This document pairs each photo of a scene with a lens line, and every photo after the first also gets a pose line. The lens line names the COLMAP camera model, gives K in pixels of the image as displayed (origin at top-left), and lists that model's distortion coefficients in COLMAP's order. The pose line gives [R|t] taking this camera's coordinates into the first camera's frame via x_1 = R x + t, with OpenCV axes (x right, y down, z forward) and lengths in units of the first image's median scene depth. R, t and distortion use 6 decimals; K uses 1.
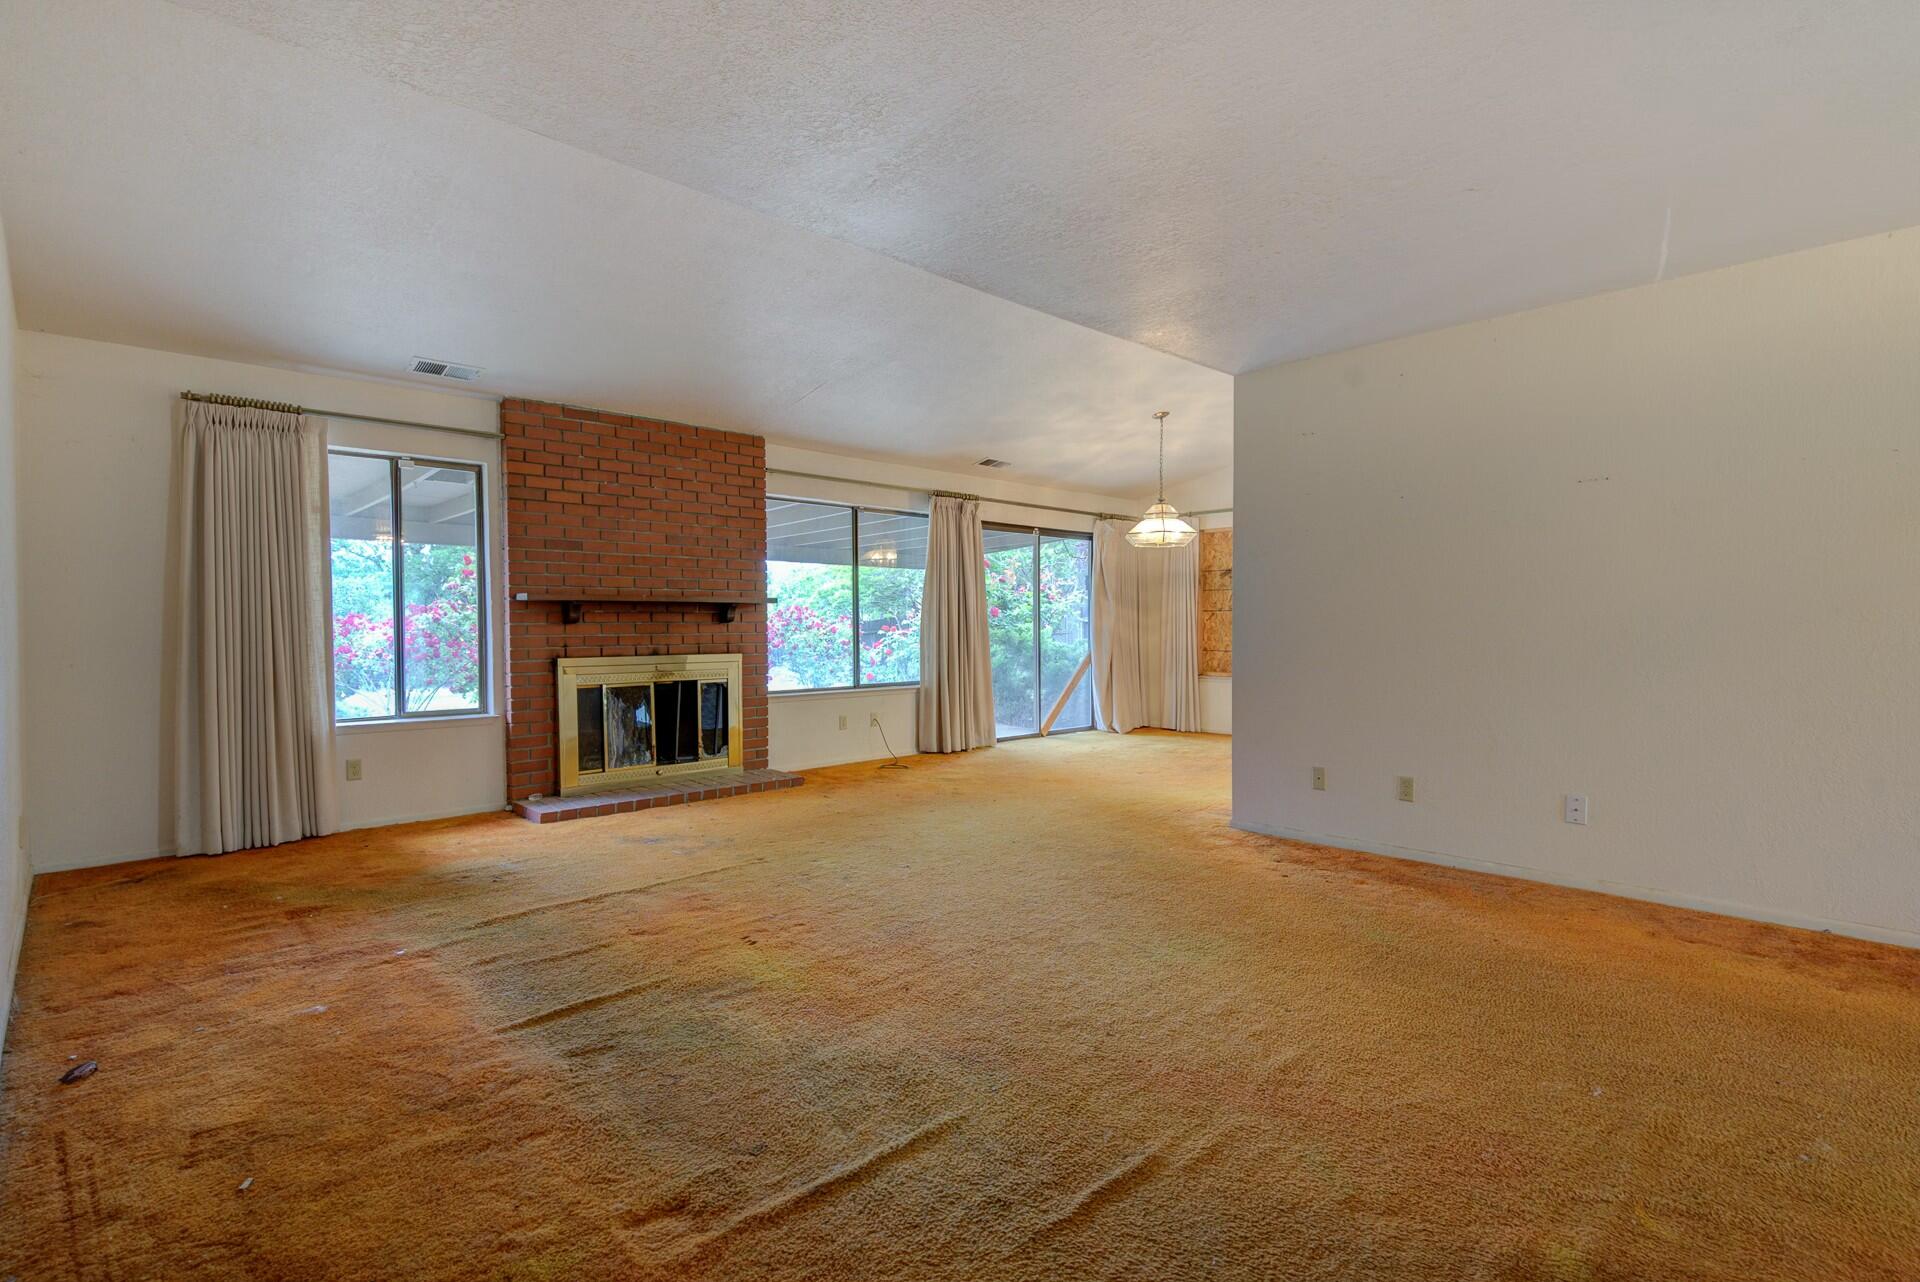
lens RADIAL K [[915.4, 0, 939.6], [0, 915.4, 648.6], [0, 0, 1]] dist [0.003792, -0.001369]
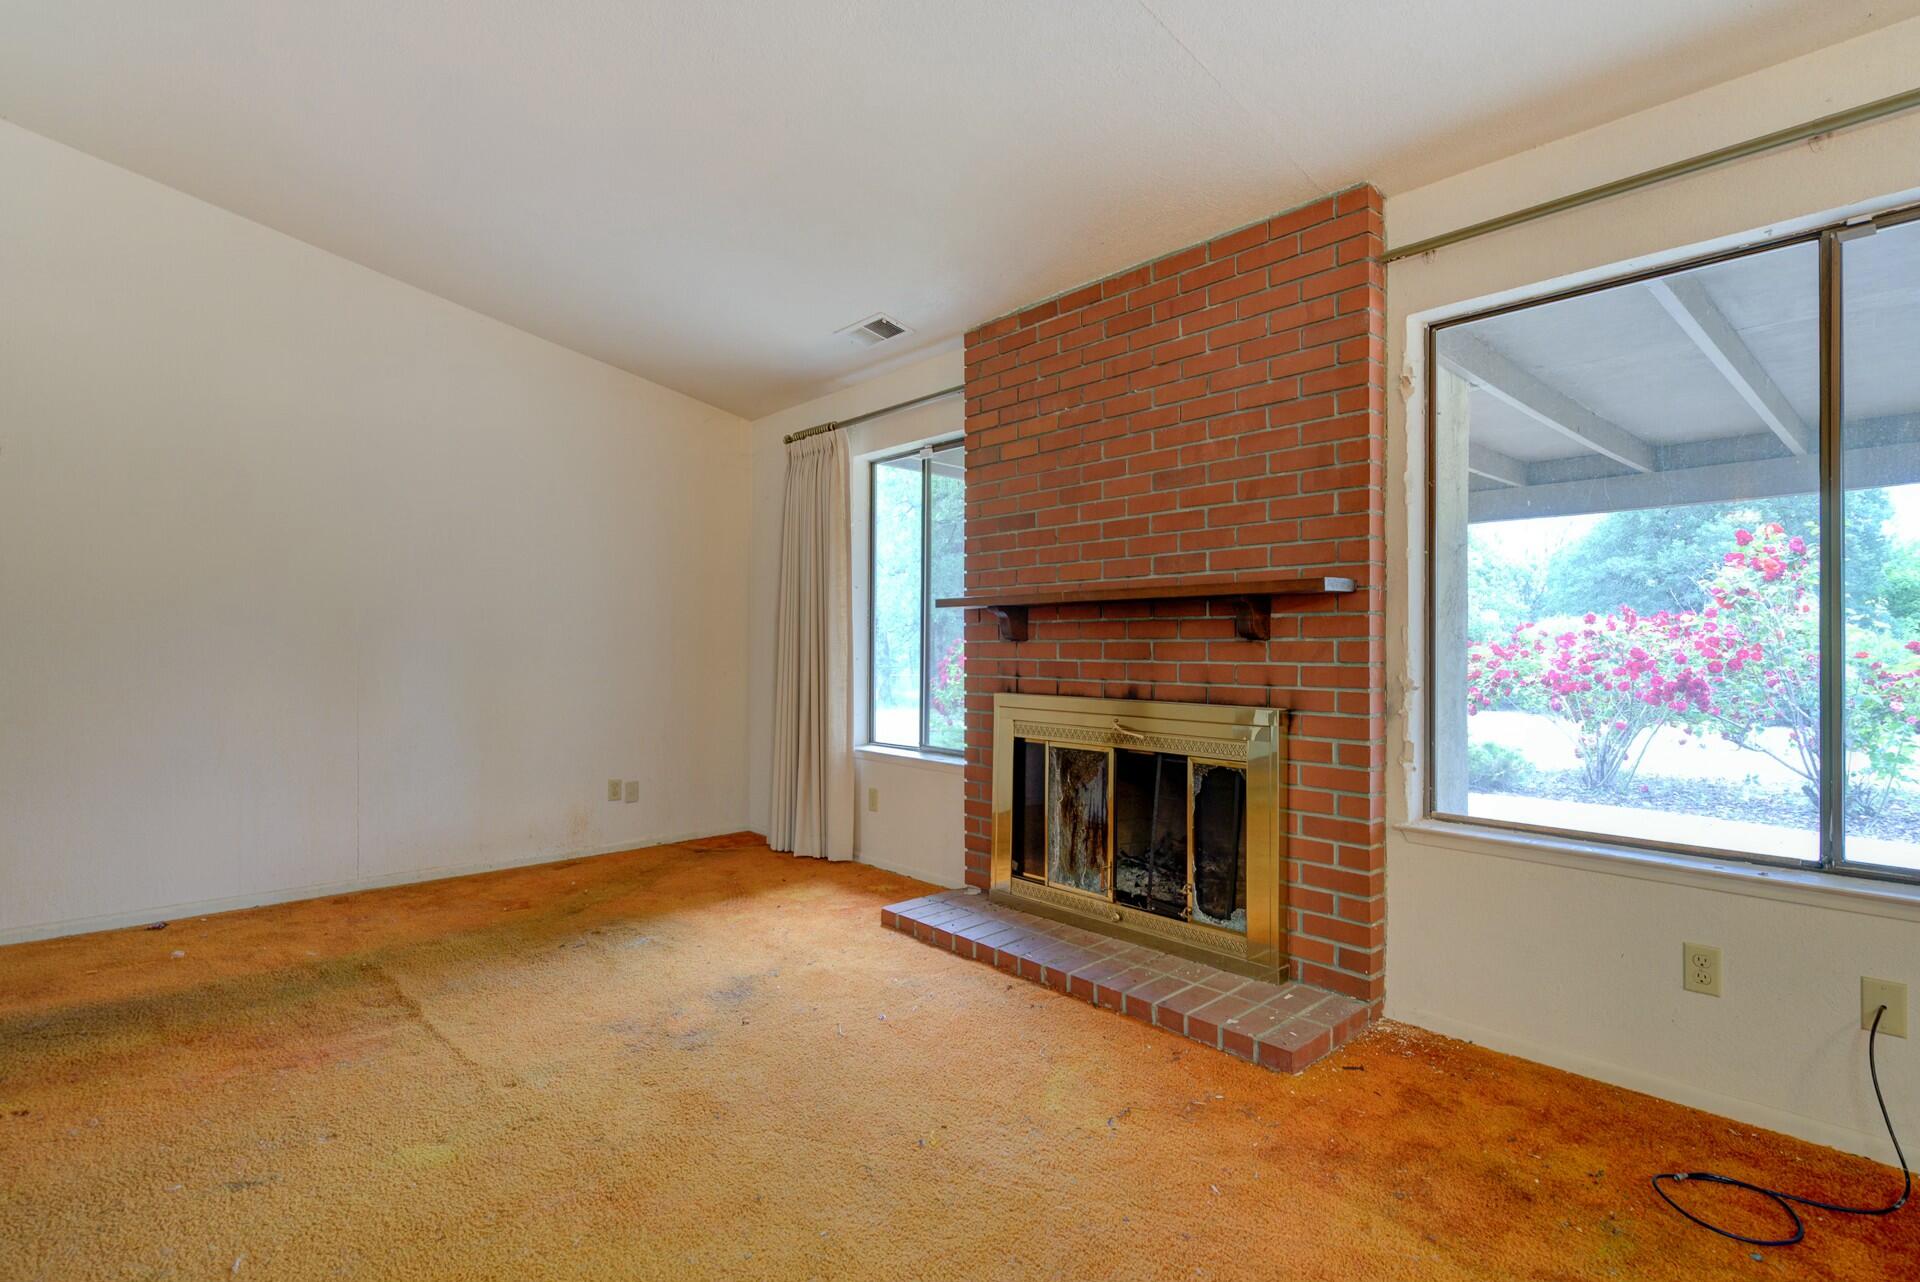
lens RADIAL K [[940.2, 0, 960.0], [0, 940.2, 641.0], [0, 0, 1]] dist [0.000151, -0.001569]
pose [[-0.017372, -0.000034, -0.999849, 0.255790], [-0.028348, 0.999598, 0.000458, -0.025066], [0.999447, 0.028352, -0.017366, 0.942677]]
